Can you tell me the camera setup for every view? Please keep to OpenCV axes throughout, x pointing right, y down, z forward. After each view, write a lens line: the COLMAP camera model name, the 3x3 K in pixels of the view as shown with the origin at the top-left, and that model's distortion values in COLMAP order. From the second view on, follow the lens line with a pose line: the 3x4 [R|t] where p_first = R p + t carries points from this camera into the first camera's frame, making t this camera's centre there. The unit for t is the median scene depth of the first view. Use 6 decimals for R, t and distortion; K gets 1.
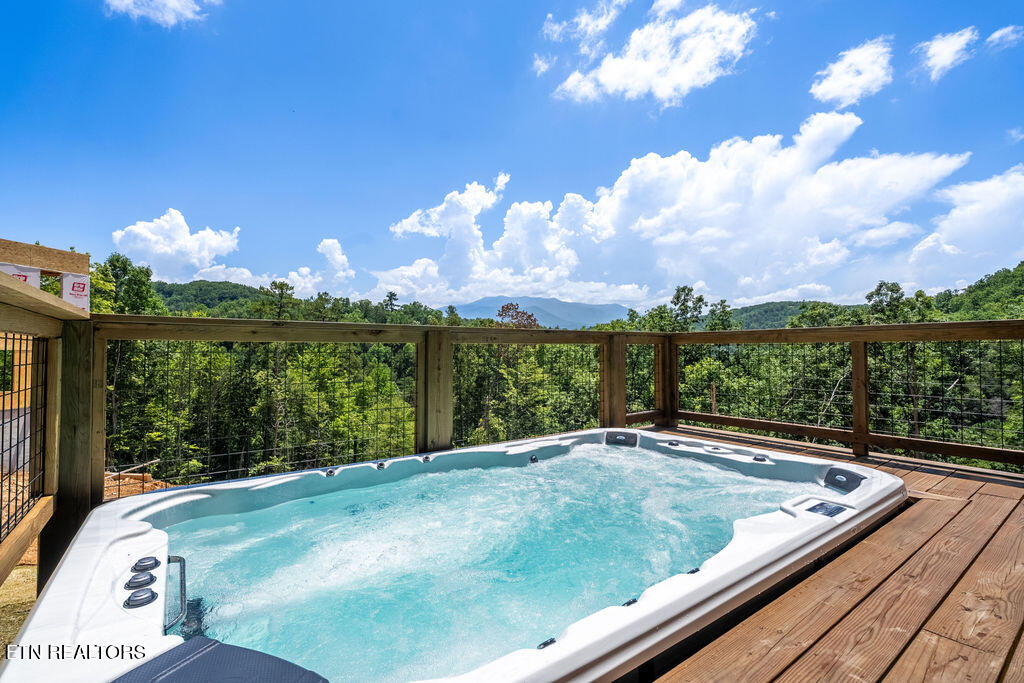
lens RADIAL K [[465.5, 0, 510.7], [0, 465.5, 347.1], [0, 0, 1]] dist [0.003564, 0.000411]
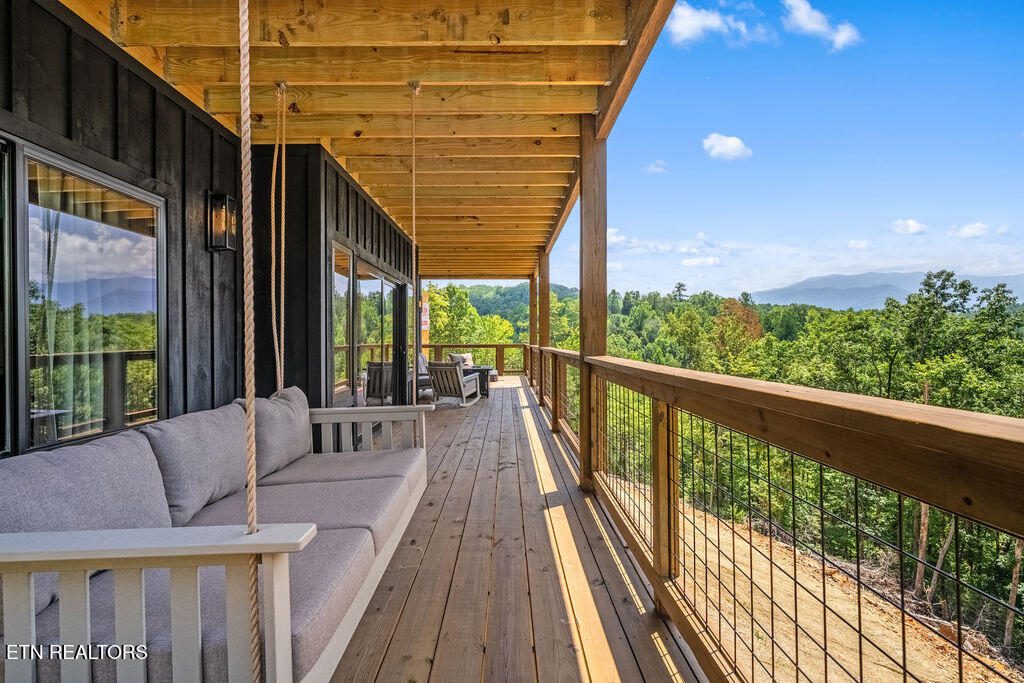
lens RADIAL K [[471.6, 0, 515.7], [0, 471.6, 338.9], [0, 0, 1]] dist [-0.002624, -0.000058]
pose [[0.817176, -0.000175, -0.576388, 0.230108], [0.002339, 0.999993, 0.003013, -0.008617], [0.576383, -0.003810, 0.817171, -0.167777]]
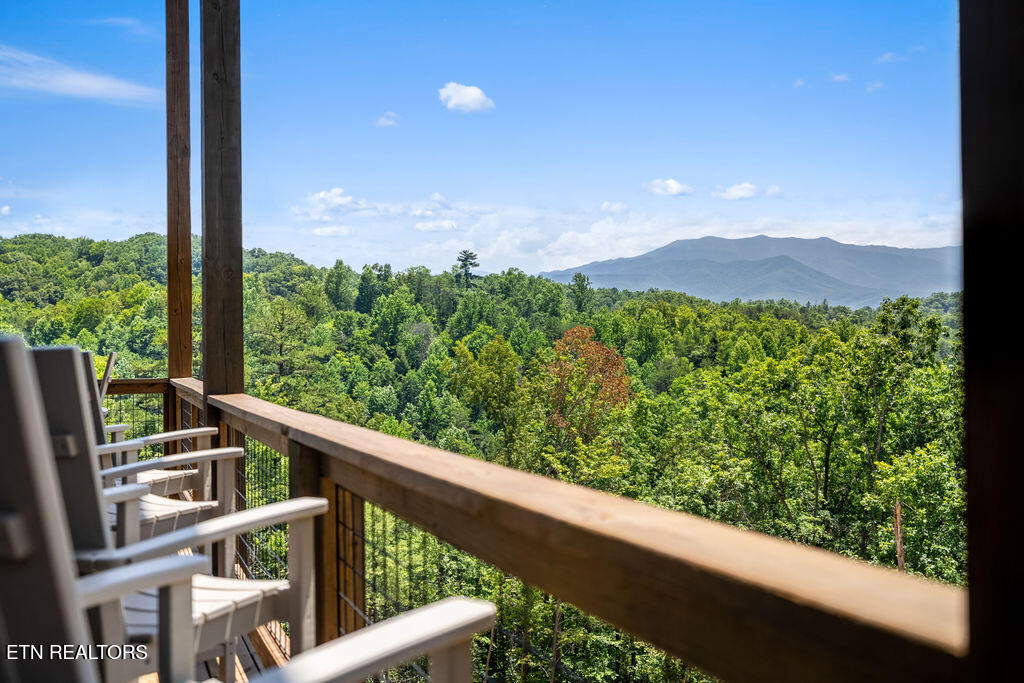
lens RADIAL K [[945.3, 0, 518.4], [0, 945.3, 340.7], [0, 0, 1]] dist [0.010317, 0.001028]
pose [[0.975737, -0.007052, -0.218833, 0.187249], [0.006309, 0.999972, -0.004093, -0.080551], [0.218856, 0.002613, 0.975754, -0.112677]]
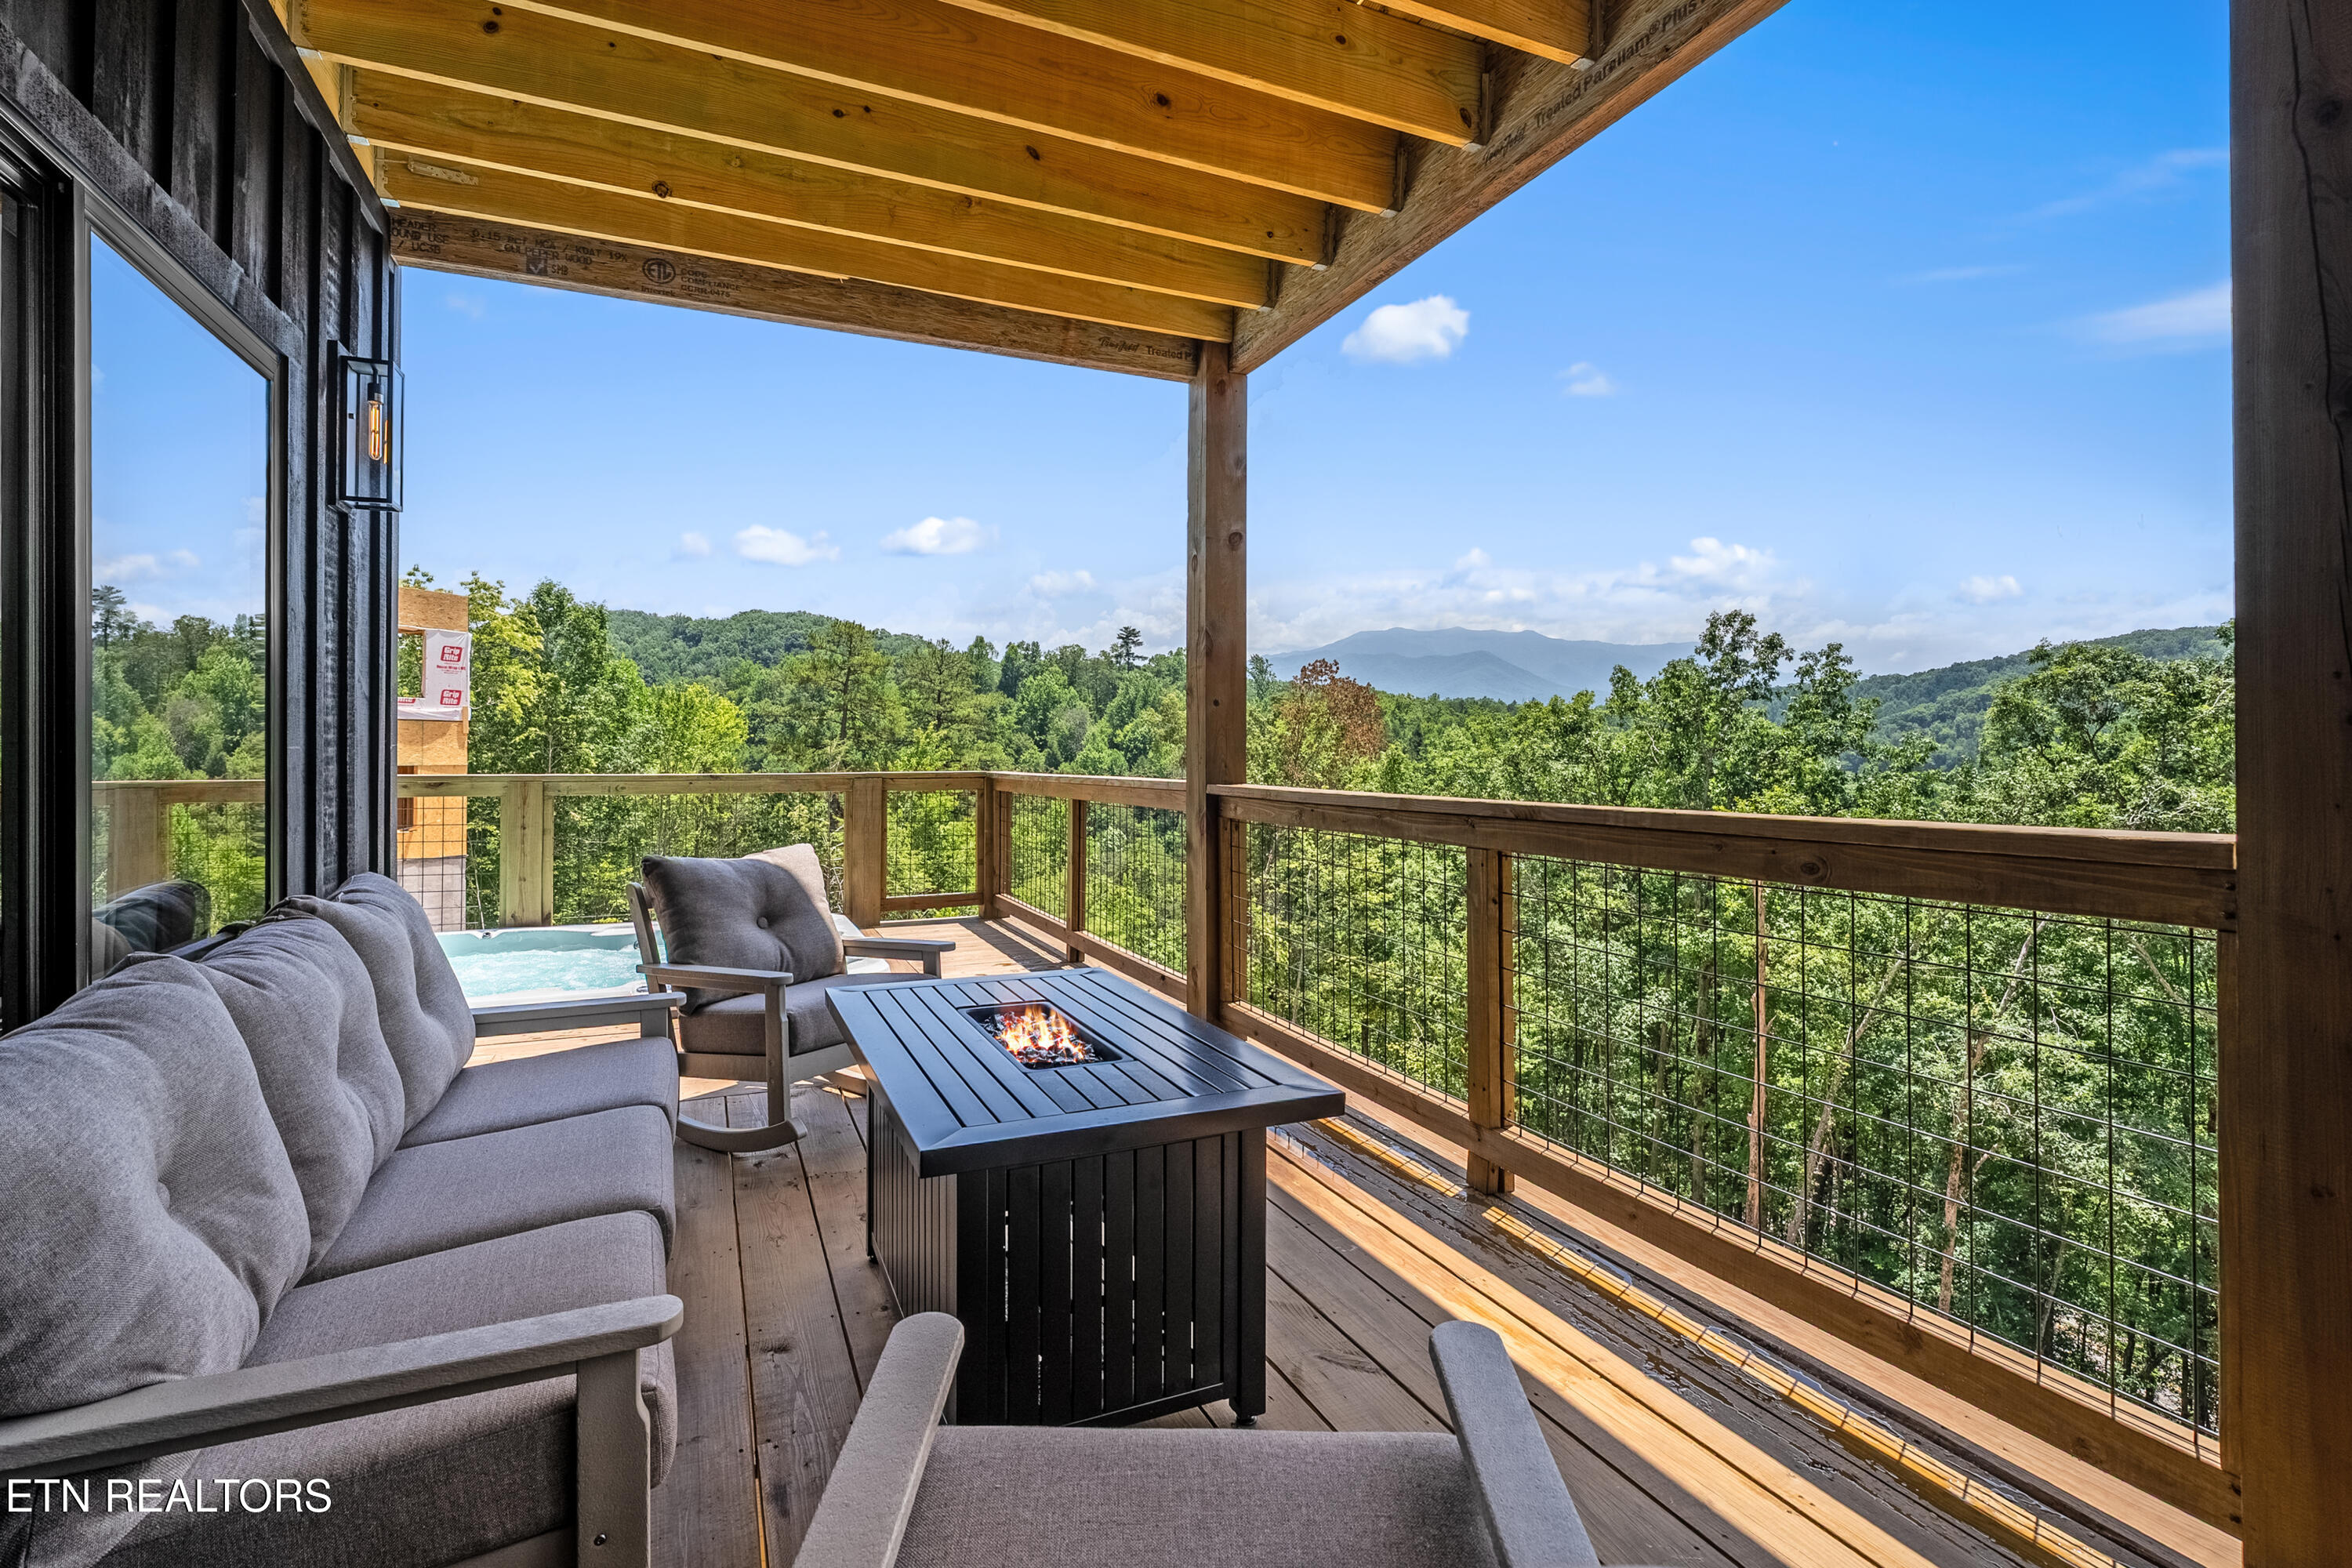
lens RADIAL K [[1090.0, 0, 1176.7], [0, 1090.0, 756.2], [0, 0, 1]] dist [-0.000515, 0.000000]
pose [[0.975846, 0.004386, -0.218415, 0.104635], [-0.003171, 0.999977, 0.005914, -0.007111], [0.218436, -0.005079, 0.975838, -0.046746]]
